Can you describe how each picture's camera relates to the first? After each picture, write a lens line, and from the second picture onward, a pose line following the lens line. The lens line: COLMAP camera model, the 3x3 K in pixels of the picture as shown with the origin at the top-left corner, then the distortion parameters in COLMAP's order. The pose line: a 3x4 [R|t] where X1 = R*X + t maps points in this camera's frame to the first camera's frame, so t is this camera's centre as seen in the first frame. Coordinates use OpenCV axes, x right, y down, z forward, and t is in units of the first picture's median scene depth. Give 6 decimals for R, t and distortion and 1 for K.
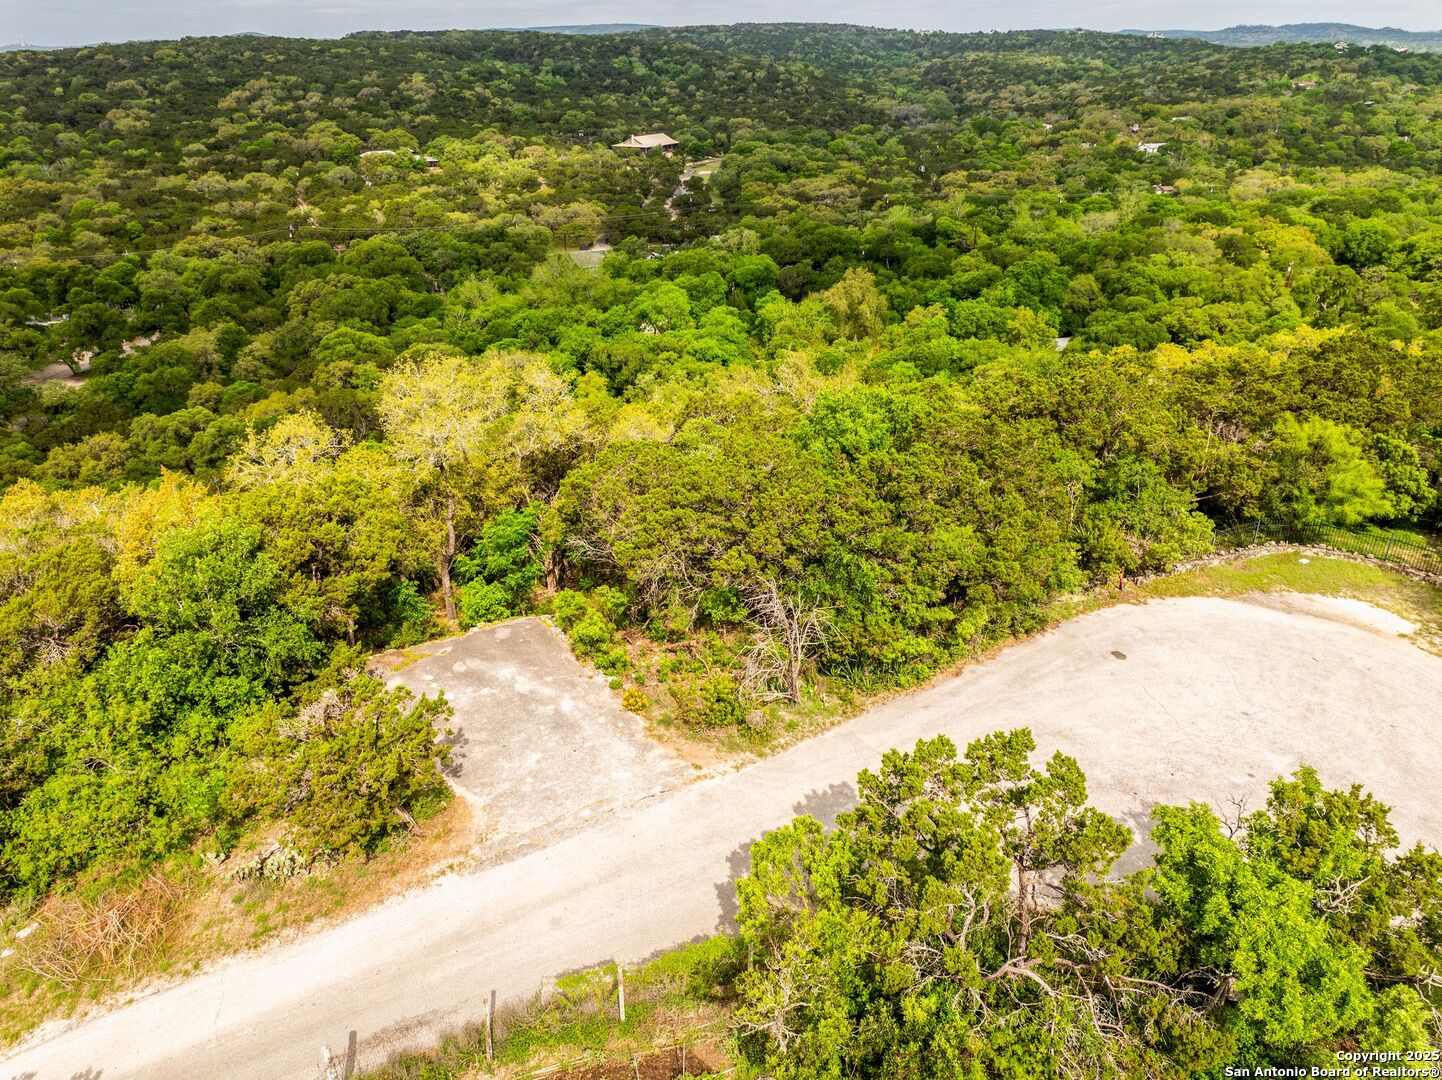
lens RADIAL K [[1016.4, 0, 719.4], [0, 1016.4, 533.8], [0, 0, 1]] dist [-0.035657, -0.003651]
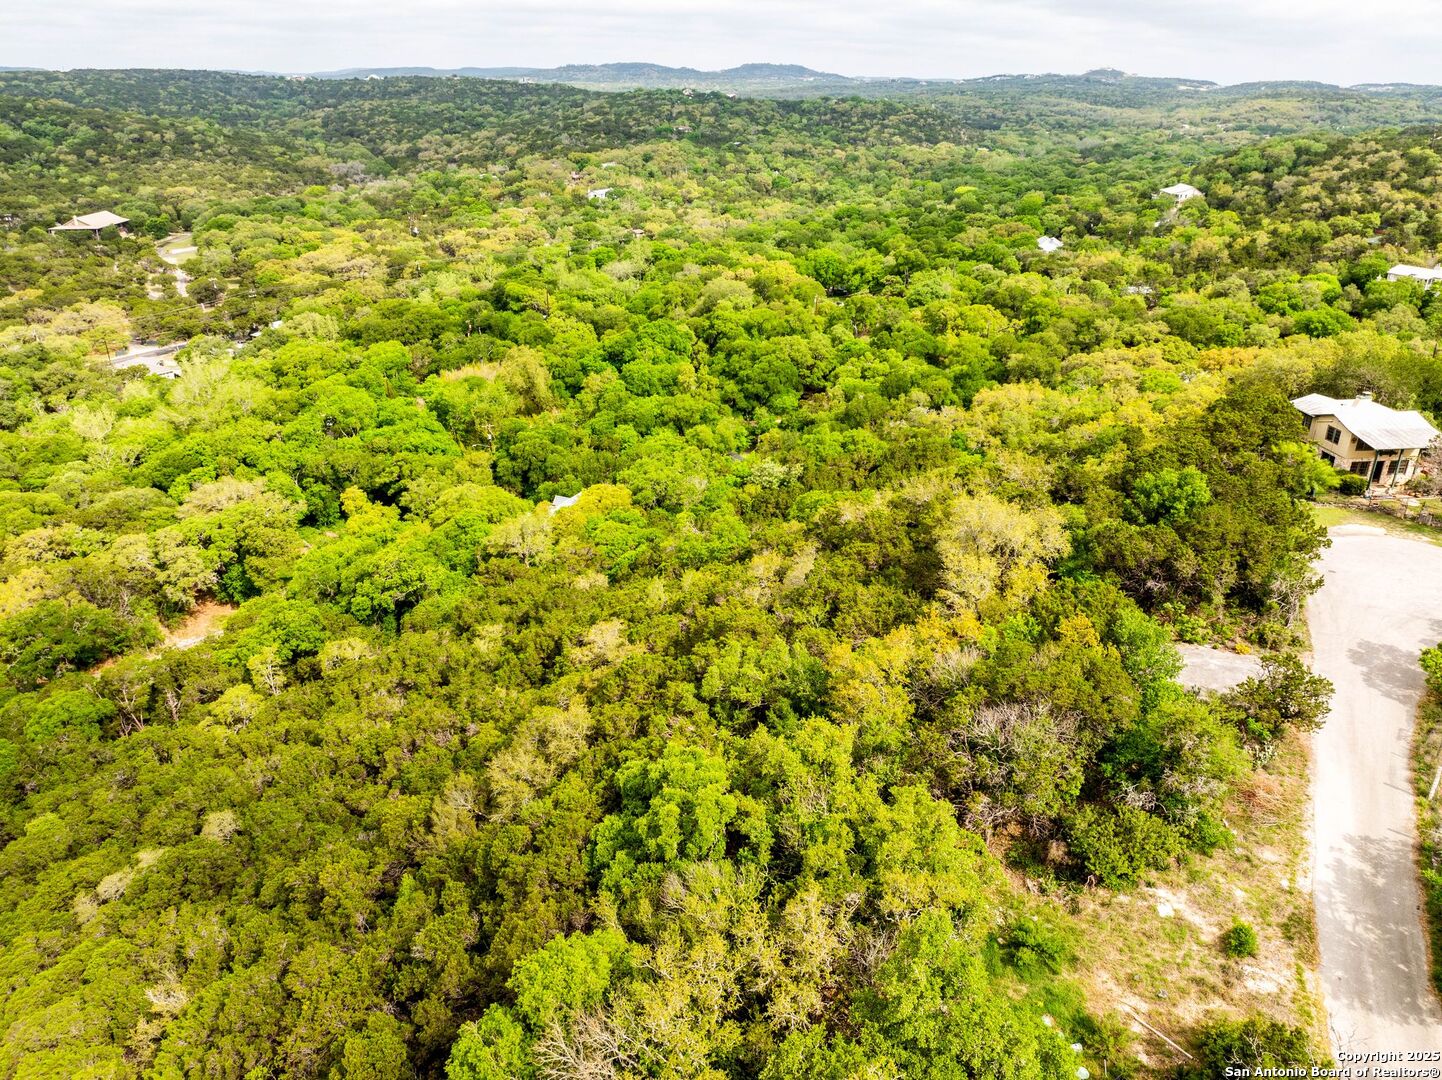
lens RADIAL K [[1021.5, 0, 721.0], [0, 1021.5, 540.0], [0, 0, 1]] dist [-0.070354, 0.044226]
pose [[0.834983, -0.218829, 0.504893, -0.106522], [0.230655, 0.972216, 0.039922, -0.020447], [-0.499602, 0.083122, 0.862258, -0.013043]]
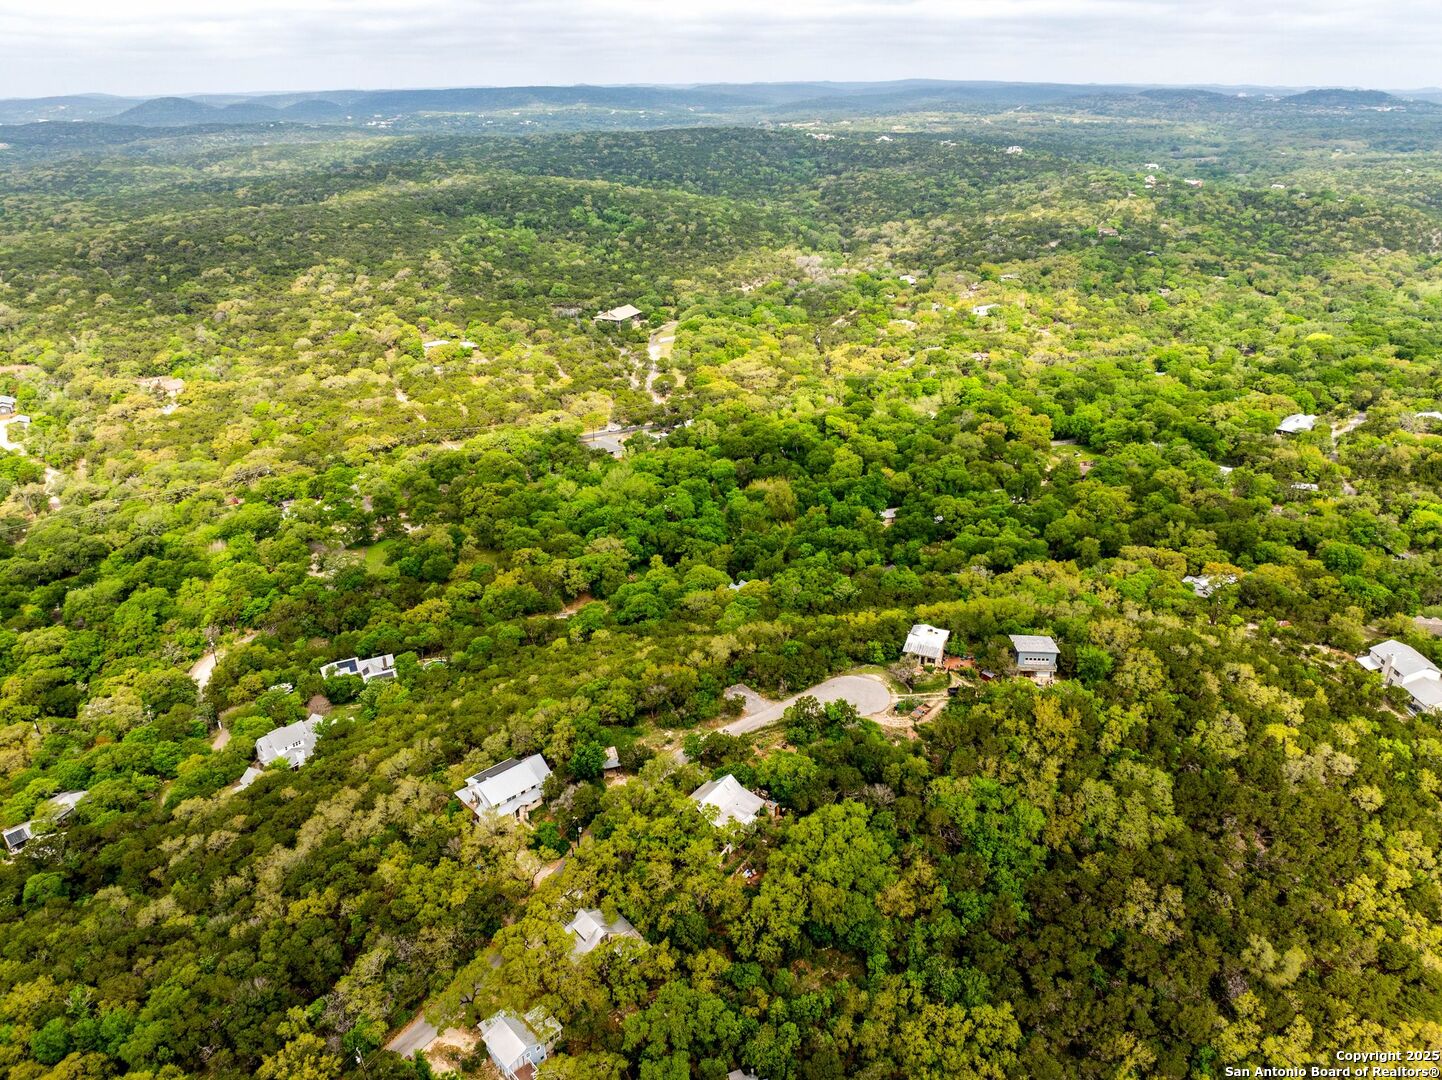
lens RADIAL K [[1016.4, 0, 719.4], [0, 1016.4, 533.8], [0, 0, 1]] dist [-0.035657, -0.003651]
pose [[0.996336, -0.033674, 0.078620, -0.050628], [0.036137, 0.998893, -0.030120, -0.042731], [-0.077519, 0.032851, 0.996450, -0.339000]]
